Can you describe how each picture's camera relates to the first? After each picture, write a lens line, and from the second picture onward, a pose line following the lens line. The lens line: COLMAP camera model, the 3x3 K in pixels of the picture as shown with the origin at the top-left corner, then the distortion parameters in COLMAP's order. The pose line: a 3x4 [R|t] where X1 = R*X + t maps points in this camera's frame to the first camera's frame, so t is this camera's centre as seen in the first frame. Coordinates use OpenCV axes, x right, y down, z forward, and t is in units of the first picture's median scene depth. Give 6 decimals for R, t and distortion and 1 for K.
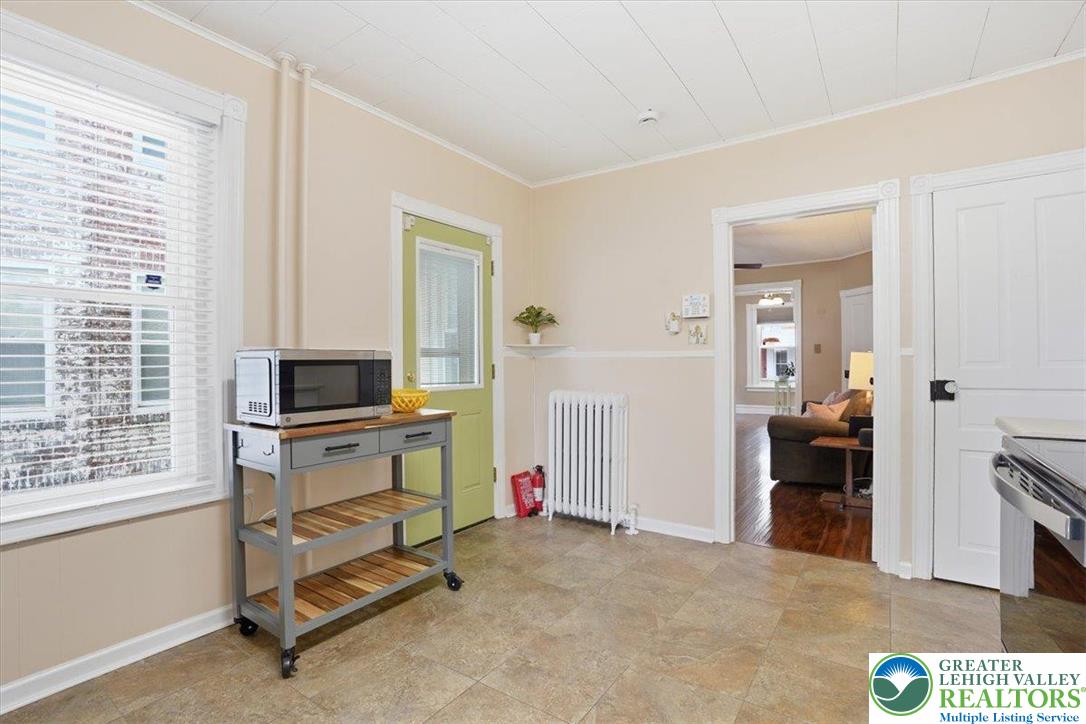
lens RADIAL K [[516.7, 0, 545.8], [0, 516.7, 358.0], [0, 0, 1]] dist [-0.039751, 0.012024]
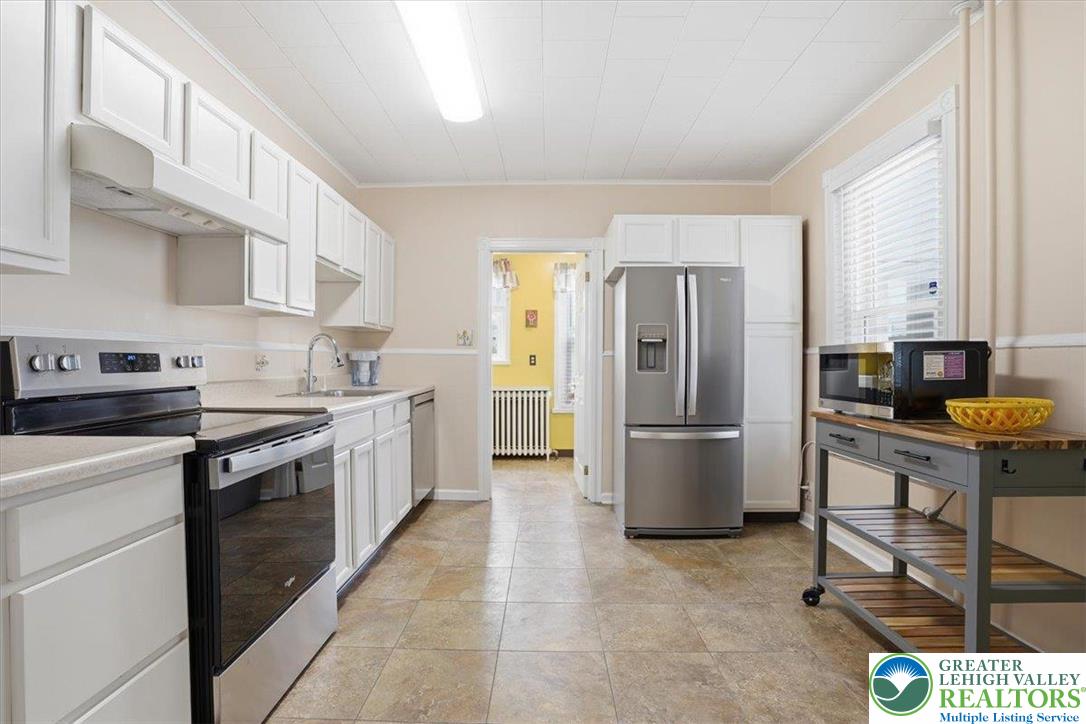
lens RADIAL K [[516.7, 0, 533.2], [0, 516.7, 365.3], [0, 0, 1]] dist [-0.039751, 0.012024]
pose [[-0.829802, 0.010933, -0.557950, 0.557584], [0.008271, 0.999939, 0.007294, 0.012016], [0.557996, 0.001438, -0.829842, 1.212816]]
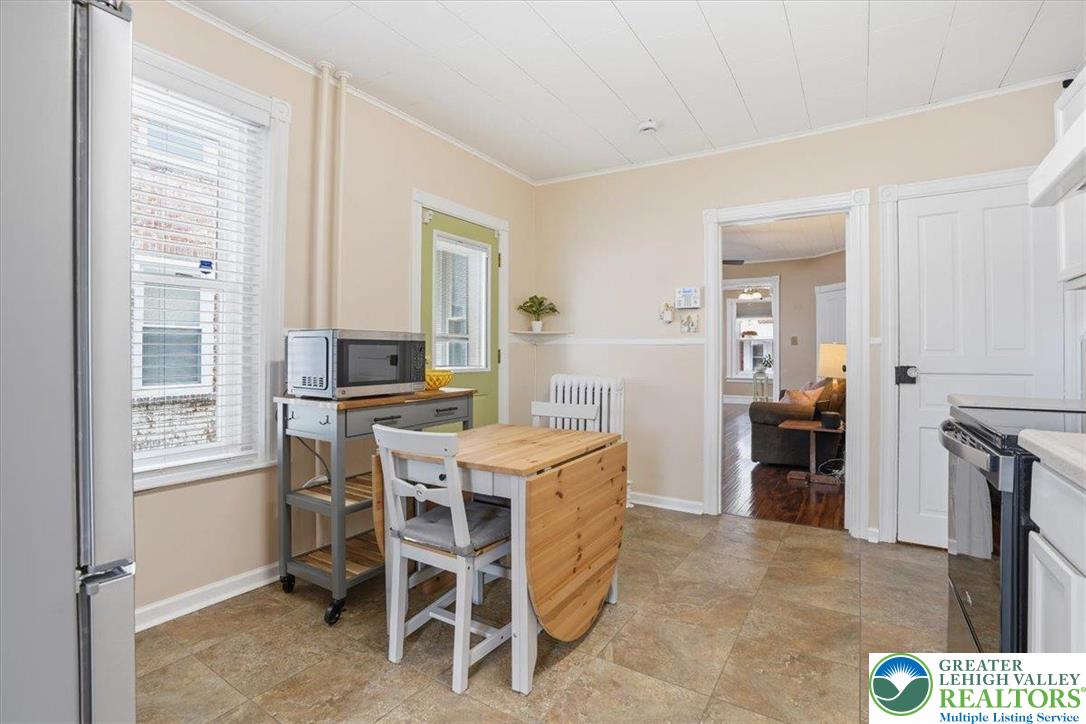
lens RADIAL K [[516.7, 0, 546.7], [0, 516.7, 343.7], [0, 0, 1]] dist [-0.039751, 0.012024]
pose [[0.999010, 0.011422, 0.043006, -0.072232], [-0.010900, 0.999864, -0.012342, 0.017246], [-0.043141, 0.011861, 0.998999, -0.107029]]
